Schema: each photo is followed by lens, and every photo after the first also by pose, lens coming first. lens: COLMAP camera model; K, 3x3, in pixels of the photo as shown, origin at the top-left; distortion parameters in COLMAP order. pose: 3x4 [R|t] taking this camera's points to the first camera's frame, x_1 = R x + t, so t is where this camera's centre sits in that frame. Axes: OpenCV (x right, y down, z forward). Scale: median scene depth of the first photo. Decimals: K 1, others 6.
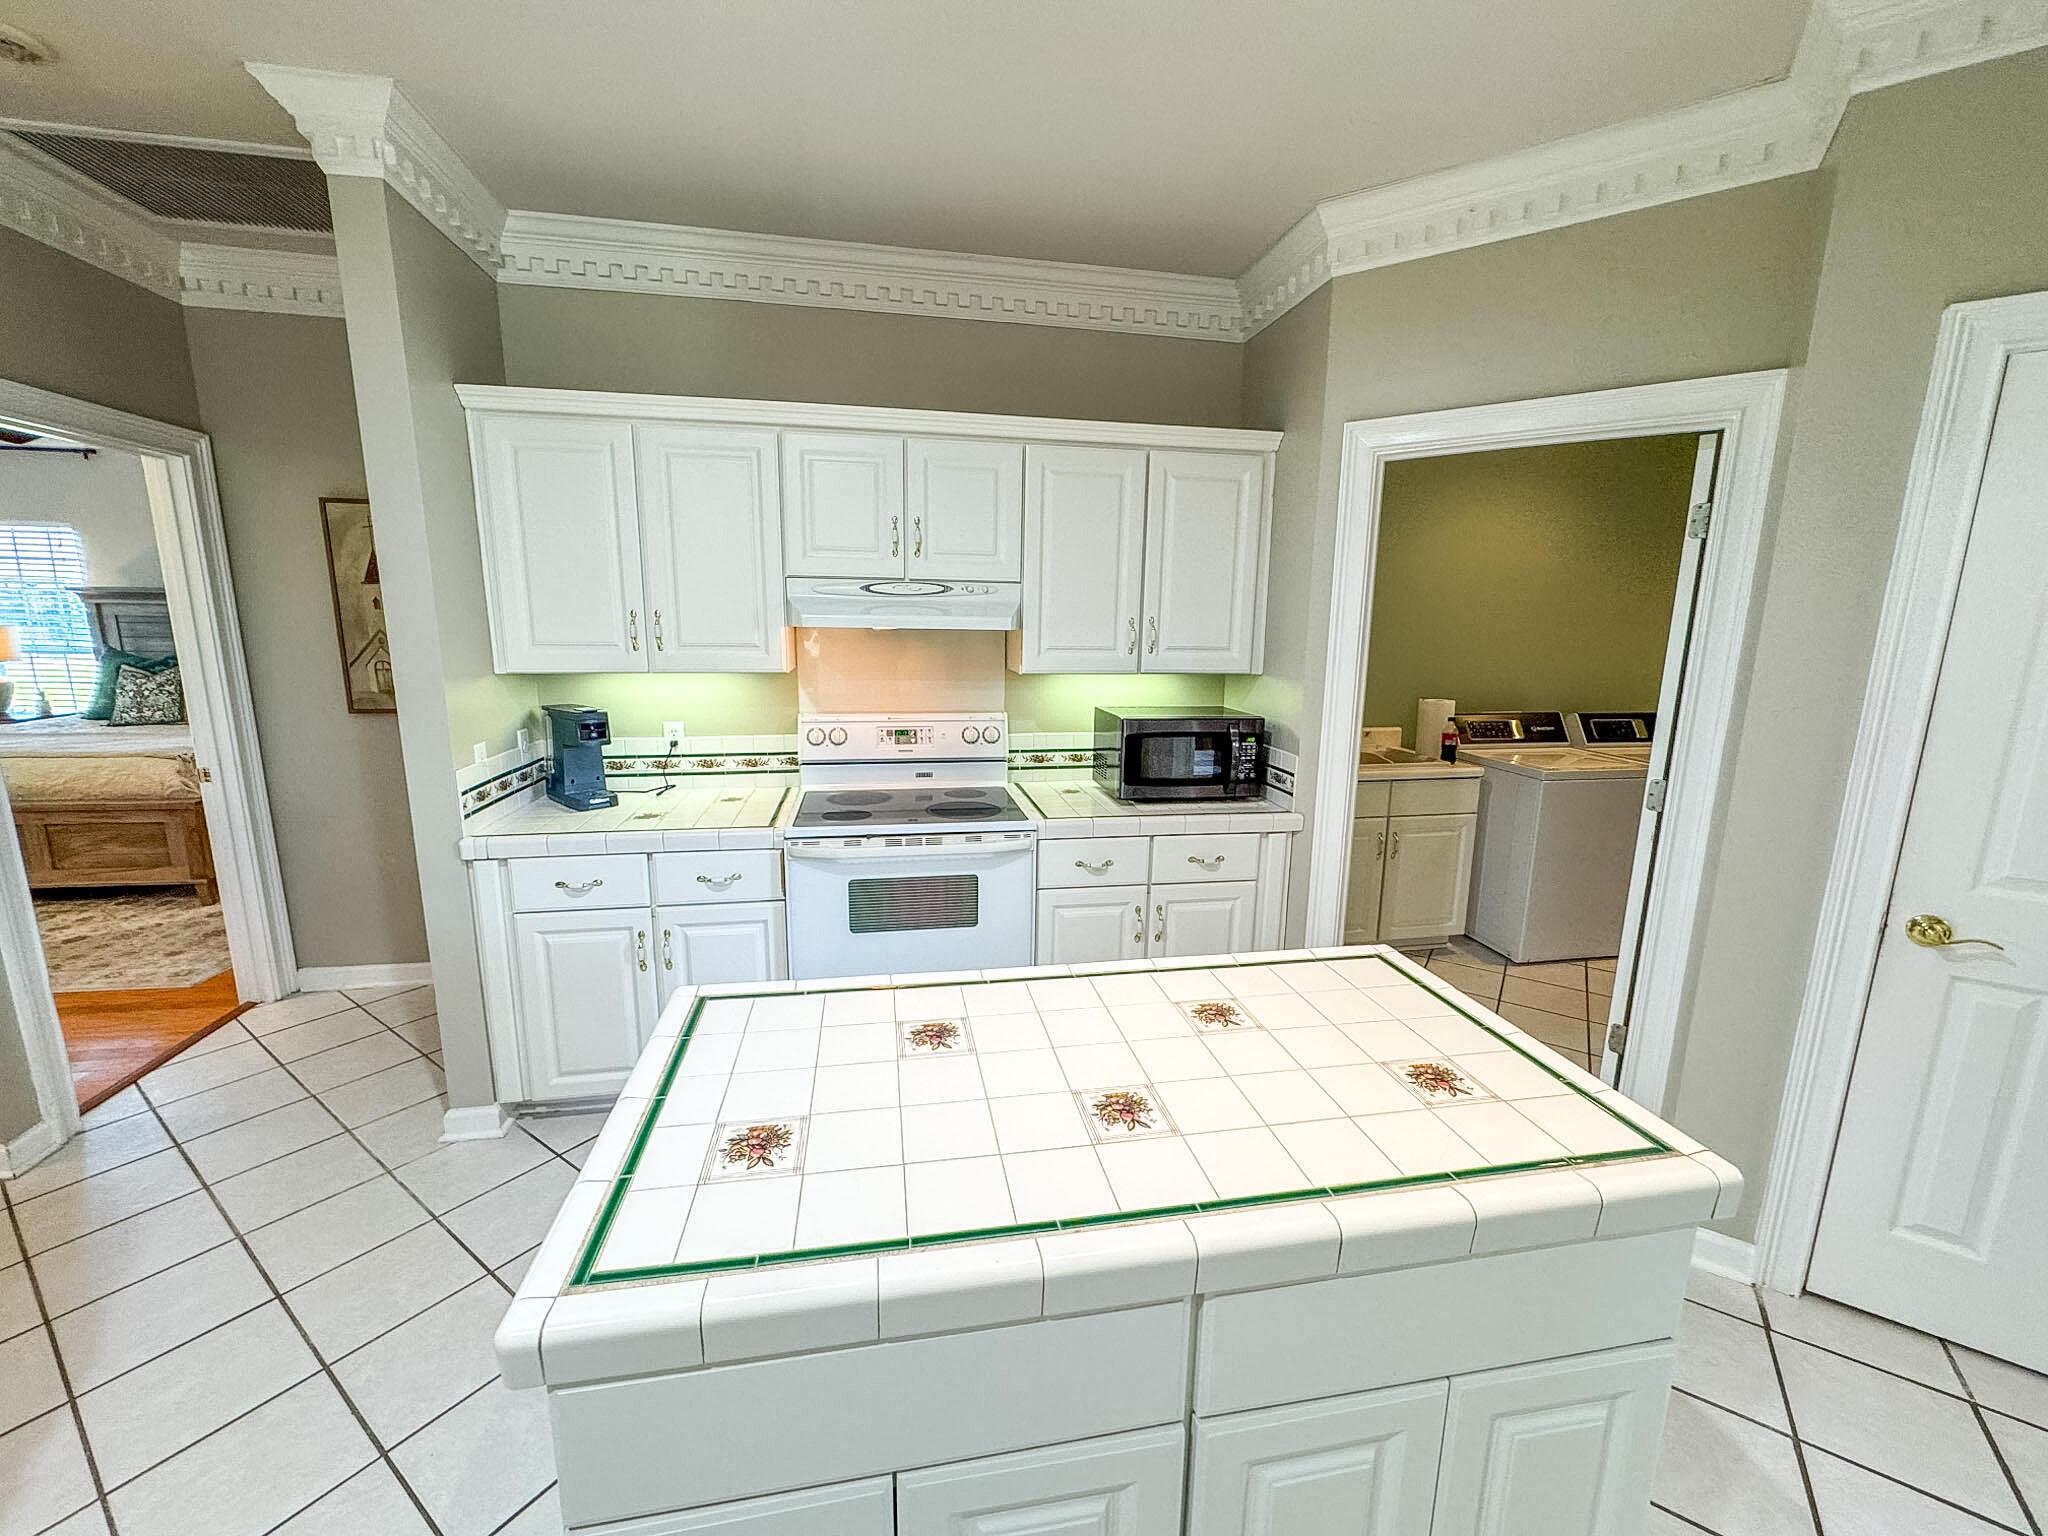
lens RADIAL K [[813.7, 0, 1023.0], [0, 813.7, 768.4], [0, 0, 1]] dist [0.001038, 0.000093]
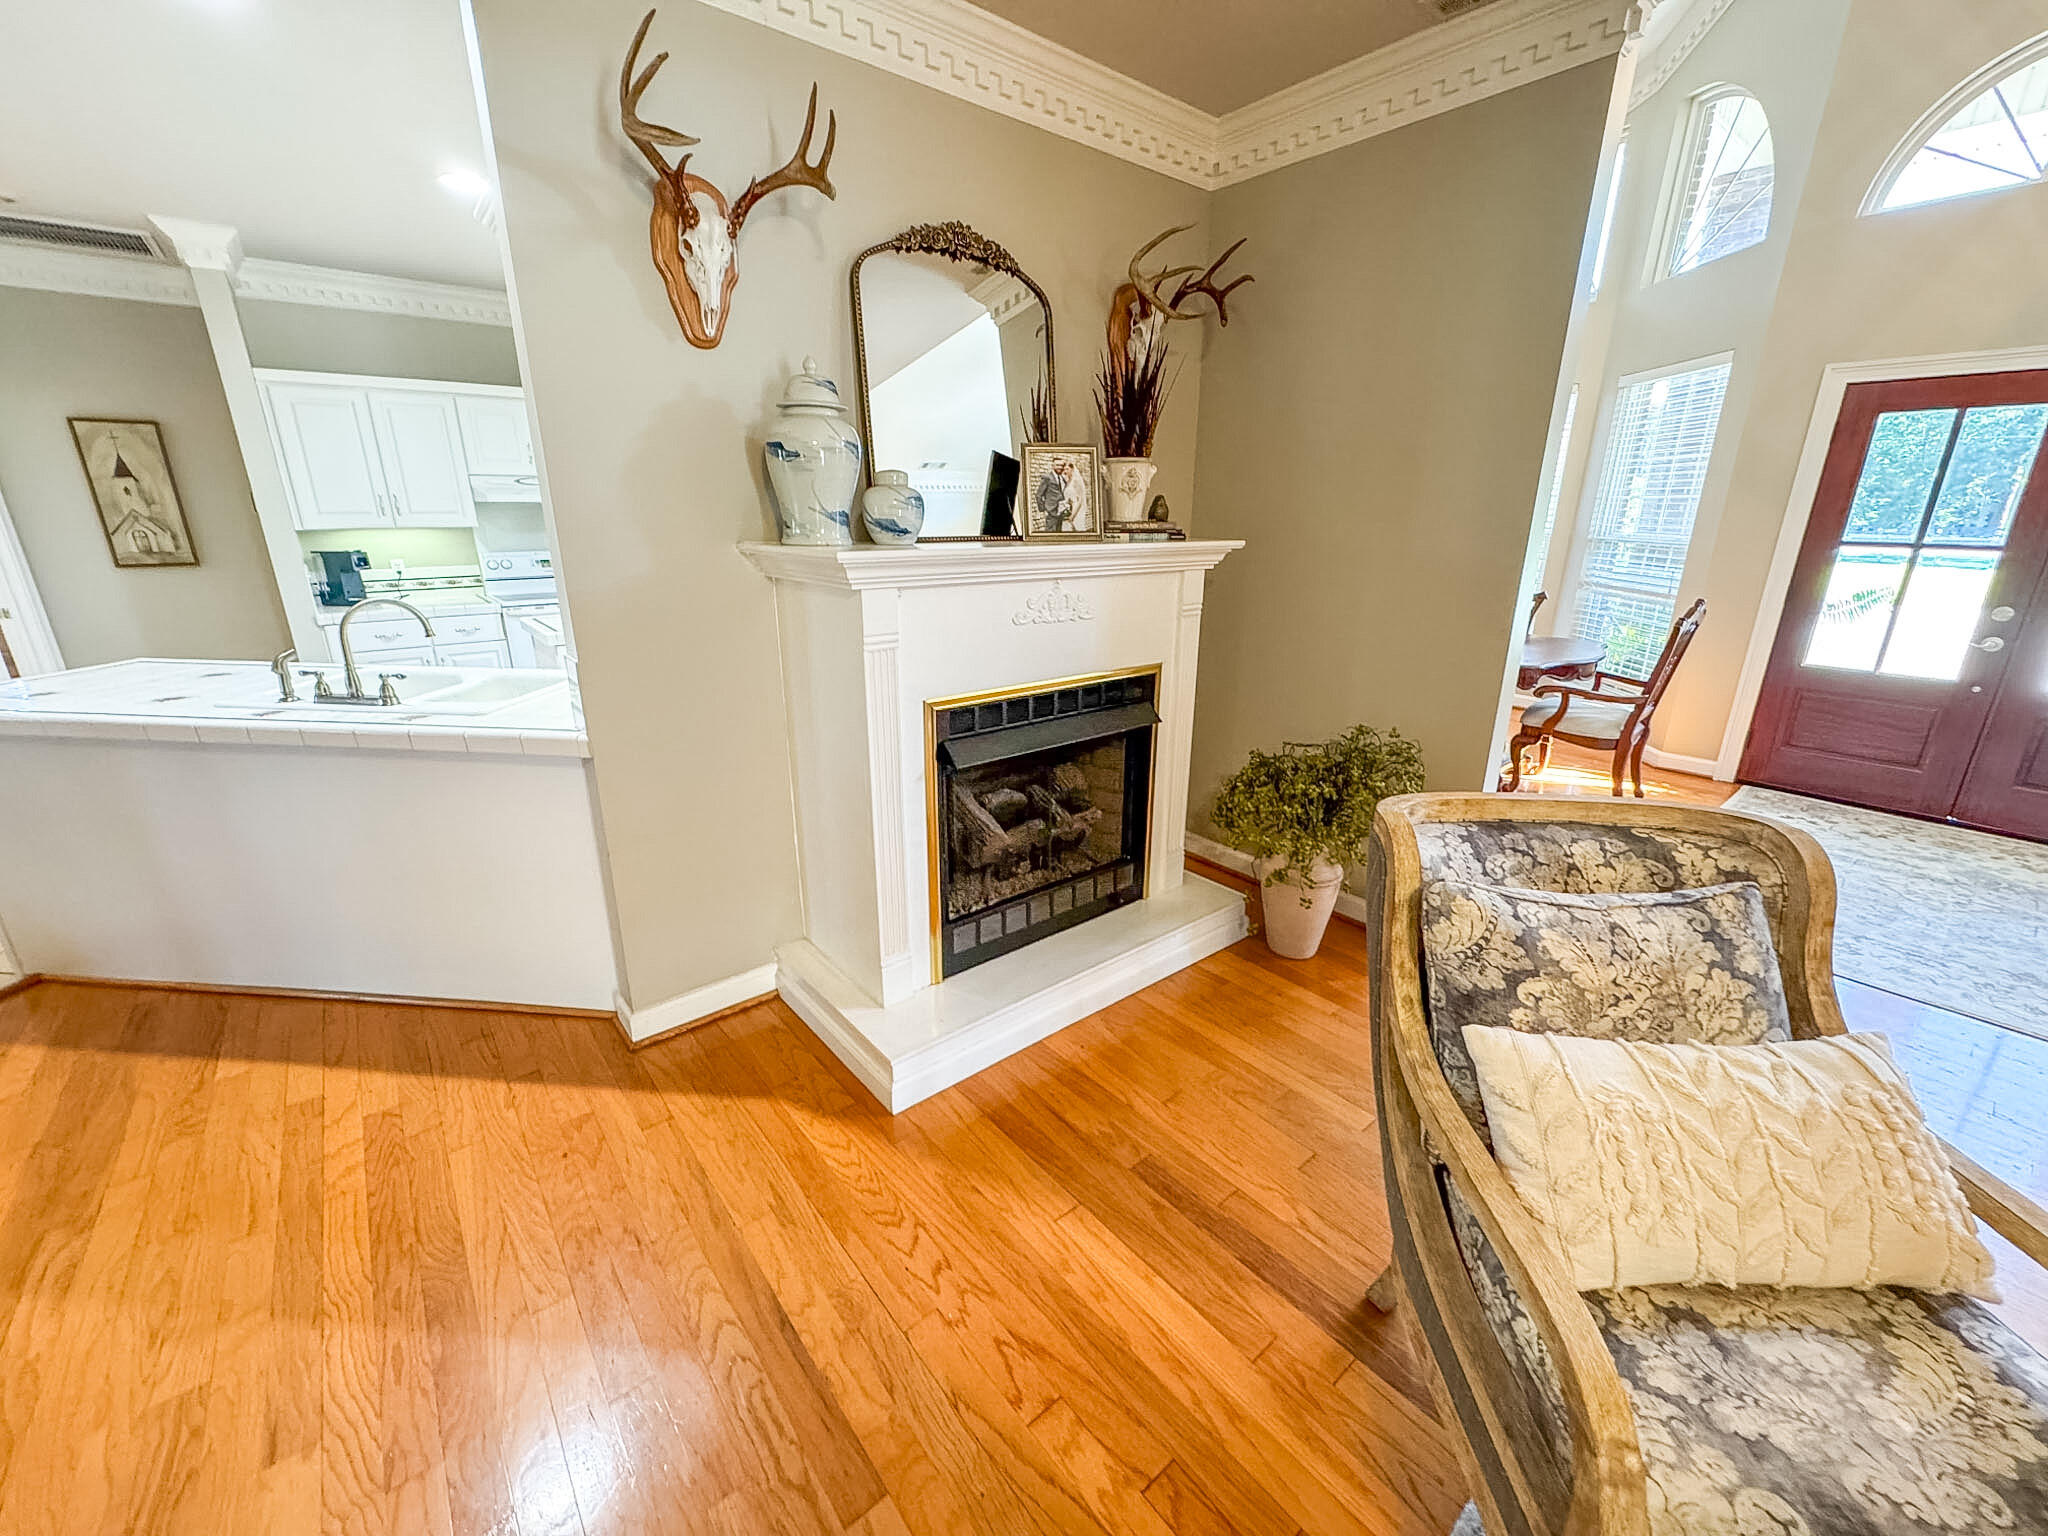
lens RADIAL K [[813.7, 0, 1028.0], [0, 813.7, 768.5], [0, 0, 1]] dist [0.001038, 0.000093]
pose [[0.873790, -0.163675, 0.457932, -0.125295], [0.103160, 0.982613, 0.154366, 0.271942], [-0.475236, -0.087644, 0.875482, -1.308111]]
